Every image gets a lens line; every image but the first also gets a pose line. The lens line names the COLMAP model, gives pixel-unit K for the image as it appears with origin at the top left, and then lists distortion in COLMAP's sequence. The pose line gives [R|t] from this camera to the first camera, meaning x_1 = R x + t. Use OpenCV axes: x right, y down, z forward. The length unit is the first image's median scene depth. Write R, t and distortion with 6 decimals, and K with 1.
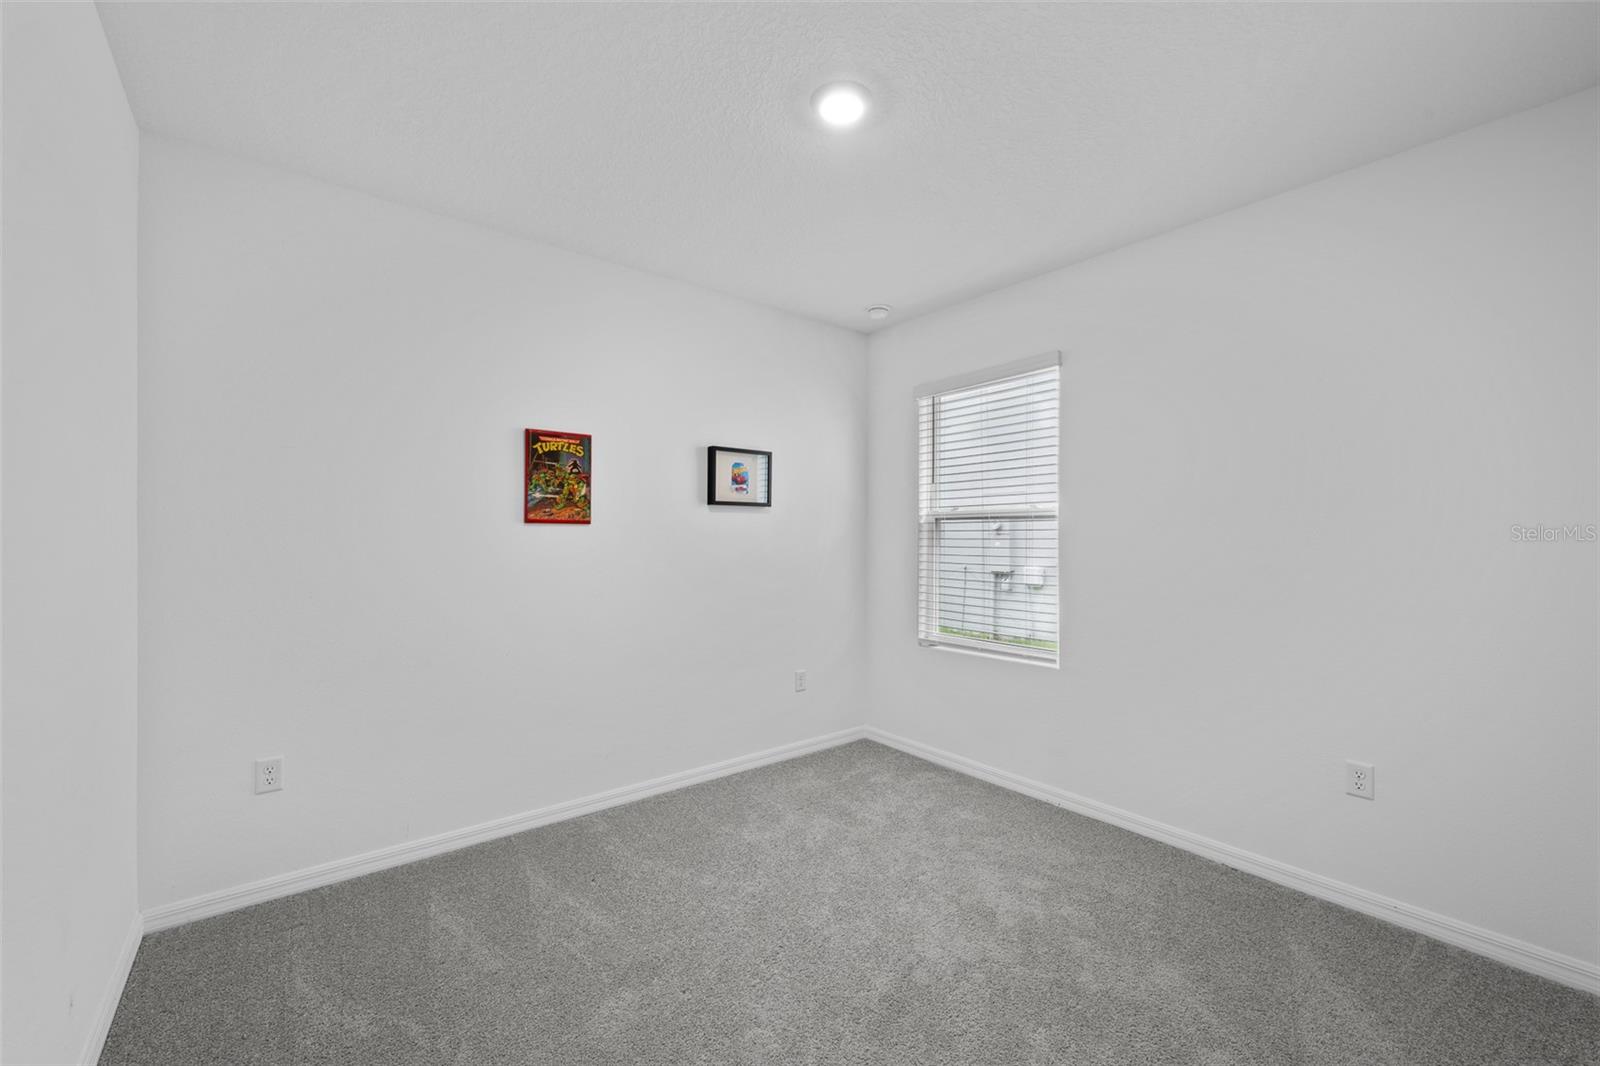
lens RADIAL K [[639.1, 0, 797.2], [0, 639.1, 532.7], [0, 0, 1]] dist [0.001878, -0.001284]
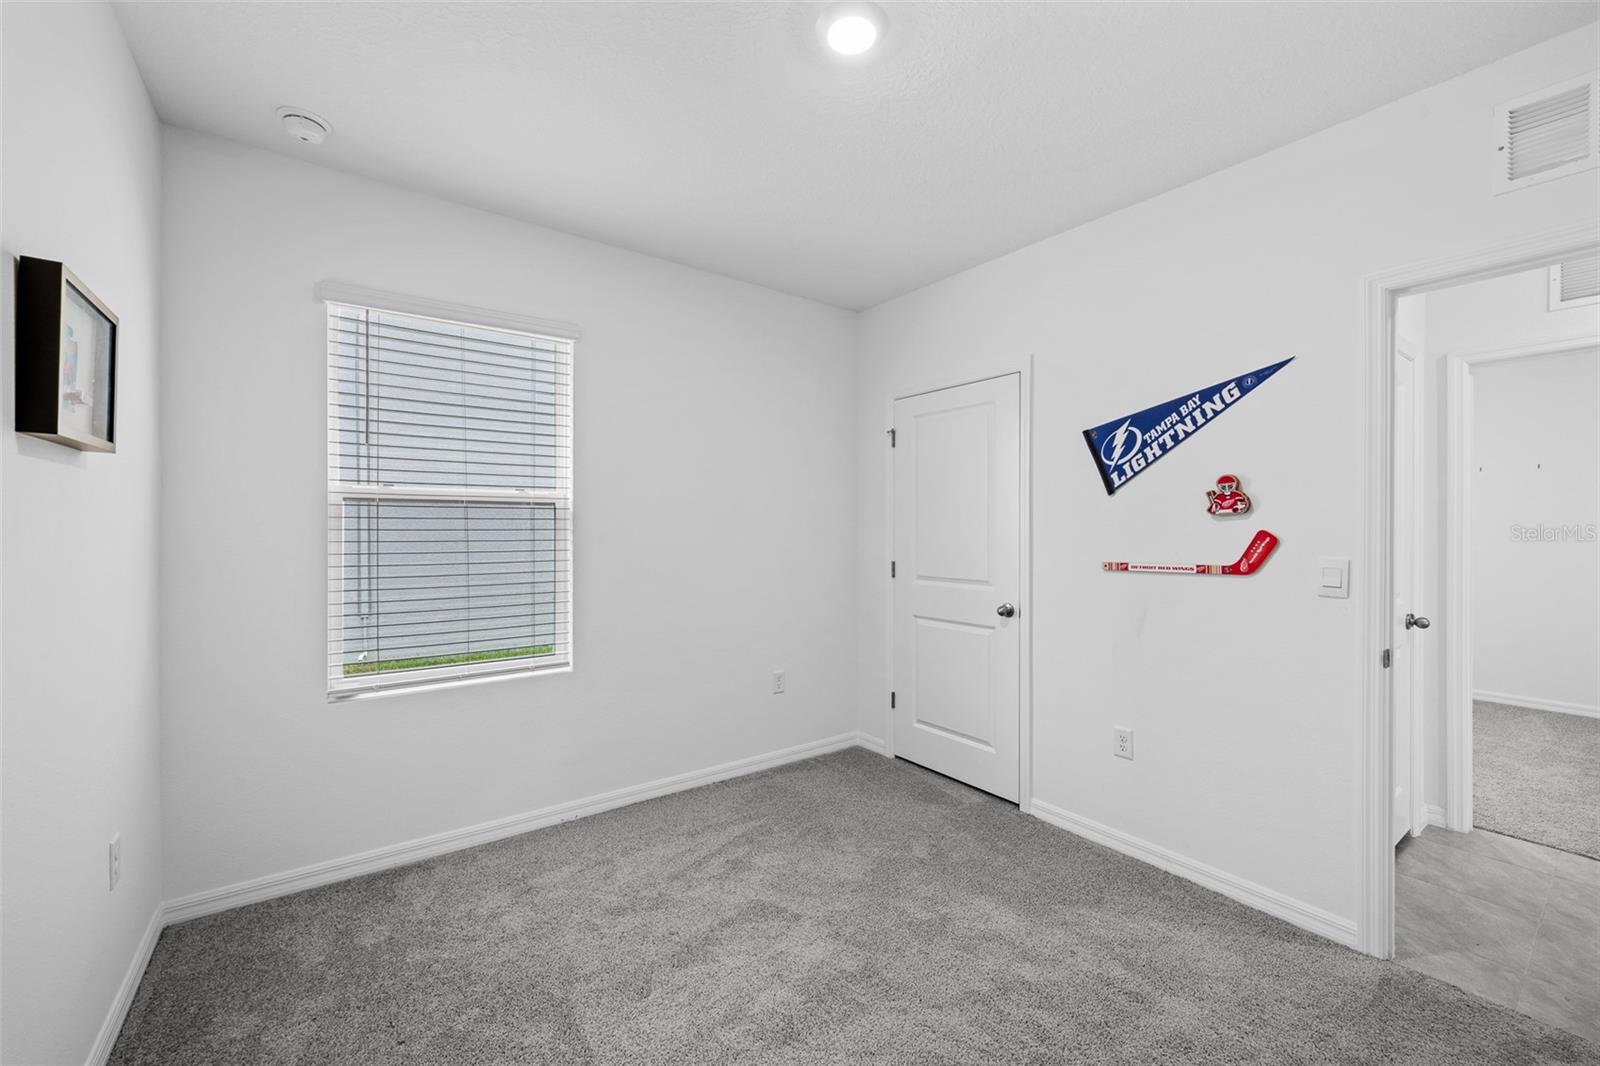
lens RADIAL K [[639.1, 0, 798.5], [0, 639.1, 528.7], [0, 0, 1]] dist [0.001878, -0.001284]
pose [[0.031561, -0.001328, 0.999501, -0.471967], [-0.009934, 0.999949, 0.001643, 0.003256], [-0.999452, -0.009981, 0.031546, 0.612077]]
